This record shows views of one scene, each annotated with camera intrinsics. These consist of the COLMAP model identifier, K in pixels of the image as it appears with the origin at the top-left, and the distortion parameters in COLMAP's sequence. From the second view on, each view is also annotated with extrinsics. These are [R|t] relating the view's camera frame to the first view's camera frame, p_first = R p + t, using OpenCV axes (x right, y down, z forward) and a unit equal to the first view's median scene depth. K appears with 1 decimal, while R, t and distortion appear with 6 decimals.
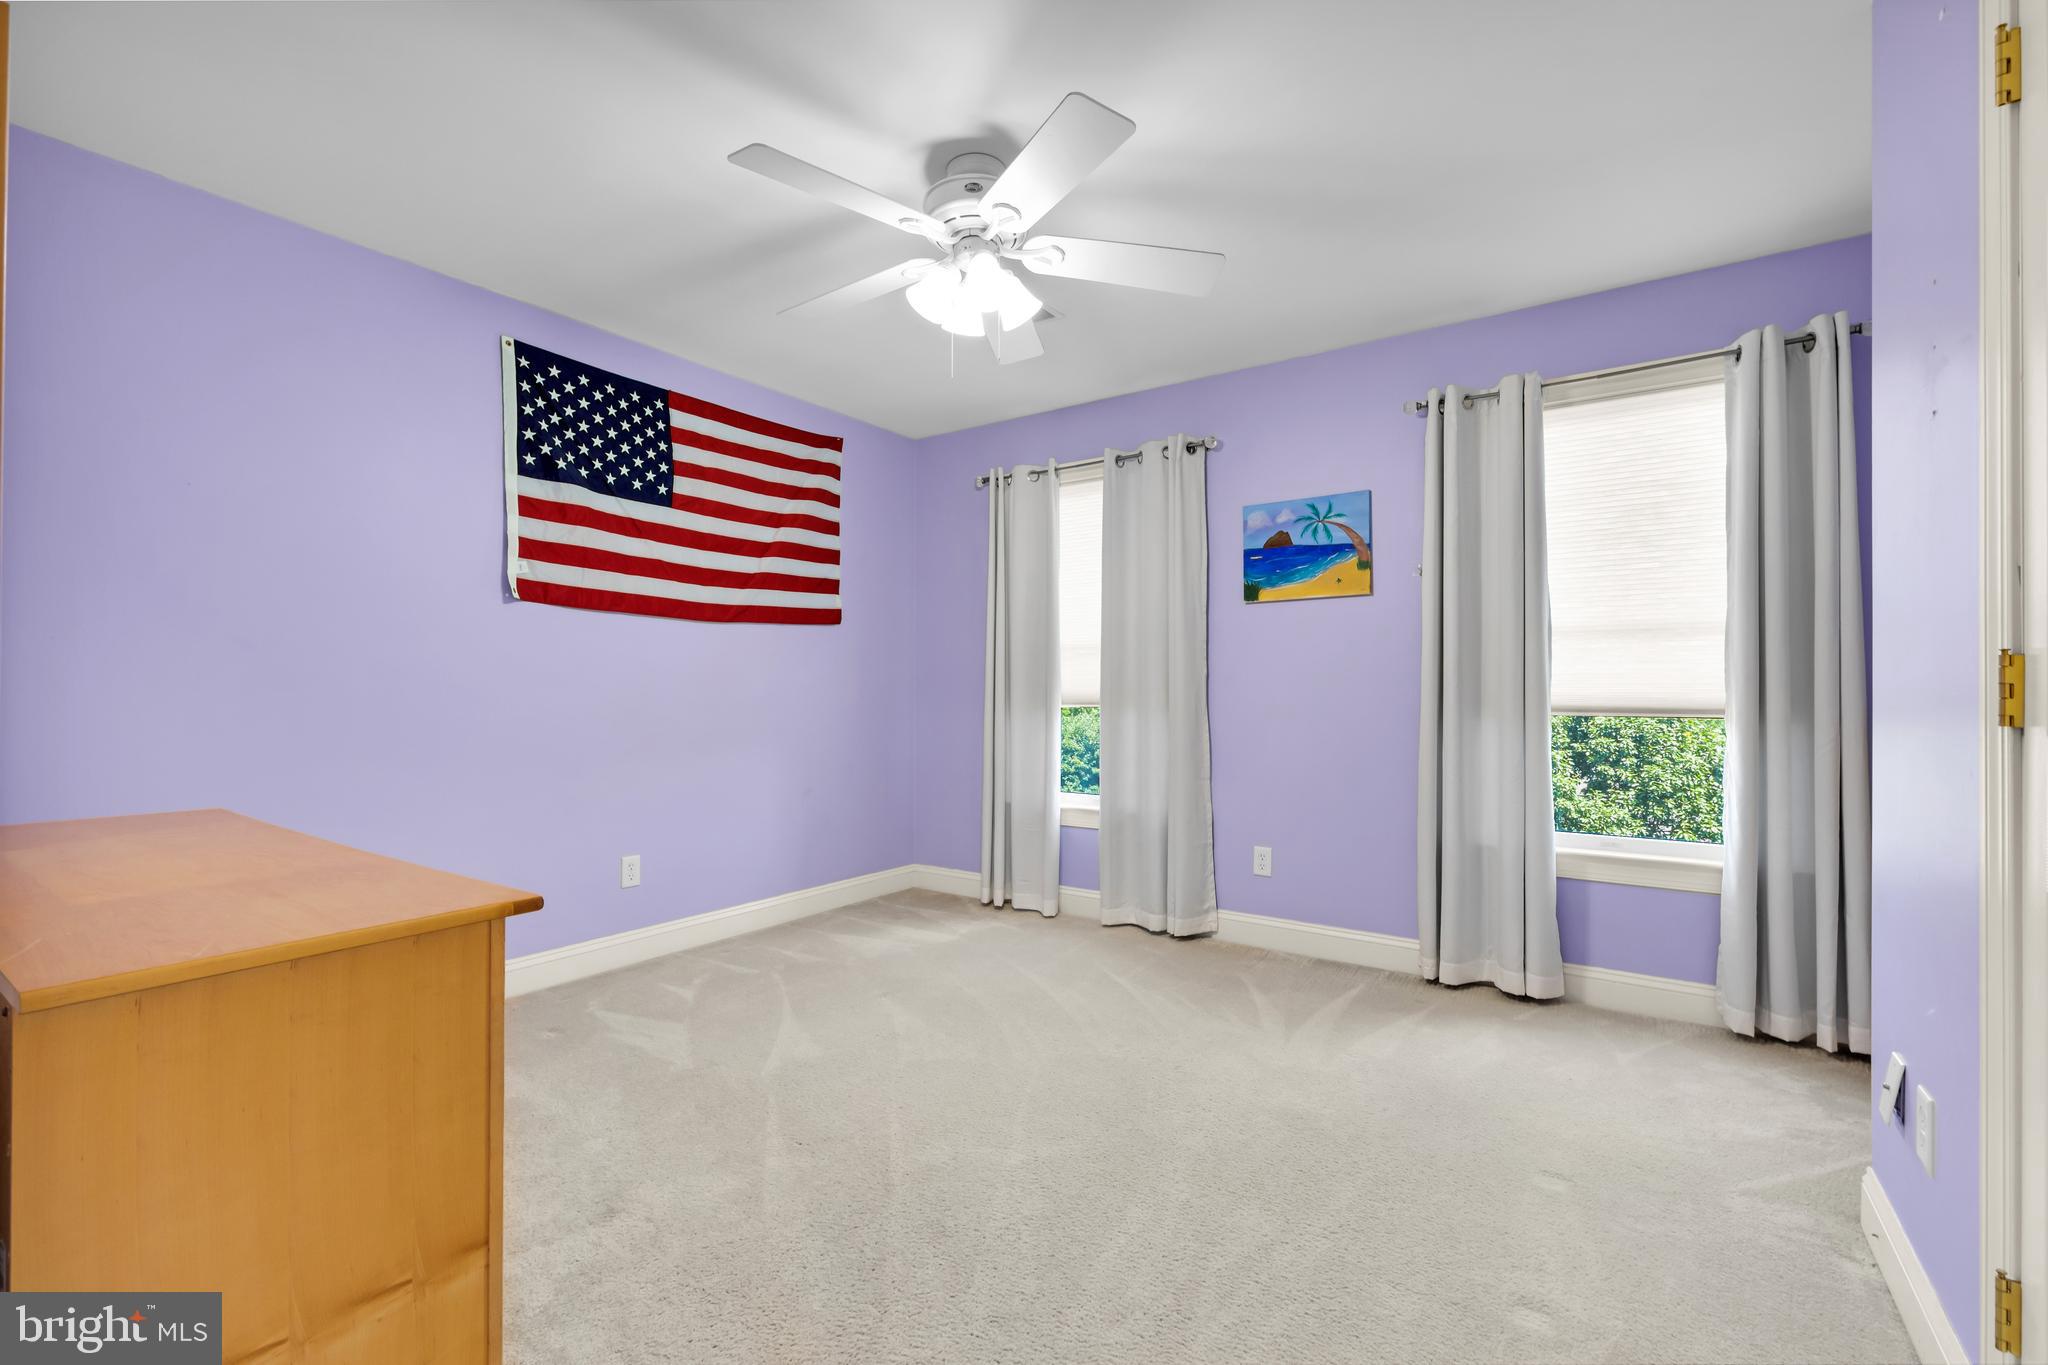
lens RADIAL K [[881.9, 0, 1011.0], [0, 881.9, 677.5], [0, 0, 1]] dist [0.001408, -0.000016]
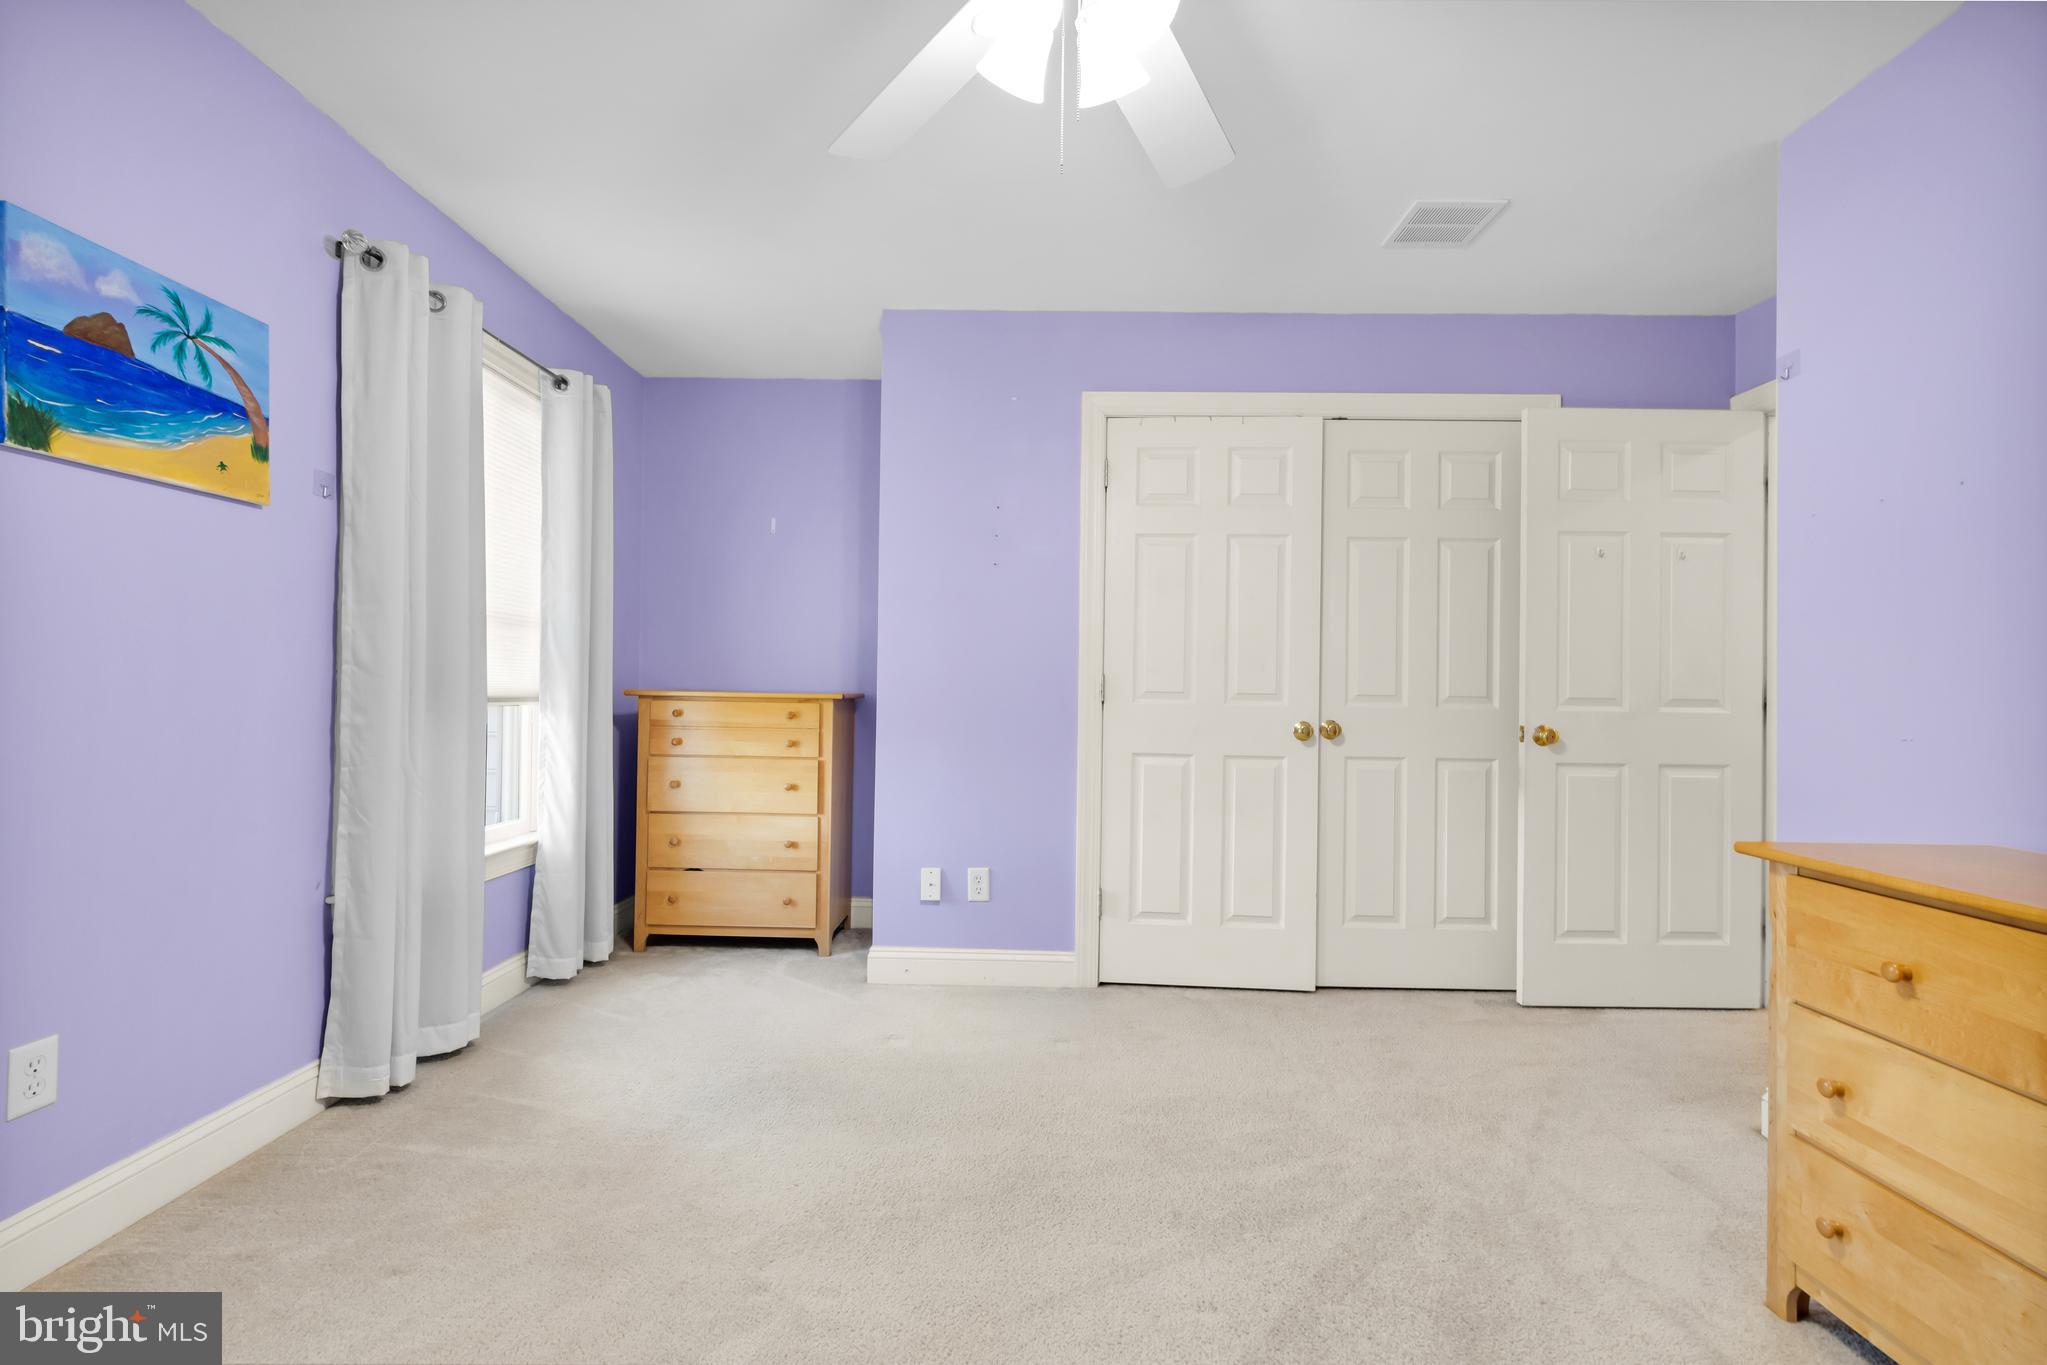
lens RADIAL K [[883.2, 0, 1011.7], [0, 883.2, 680.6], [0, 0, 1]] dist [0.001212, -0.000698]
pose [[-0.571788, 0.002169, 0.820398, -0.335079], [-0.025337, 0.999473, -0.020301, 0.018287], [-0.820010, -0.032394, -0.571432, 0.896163]]
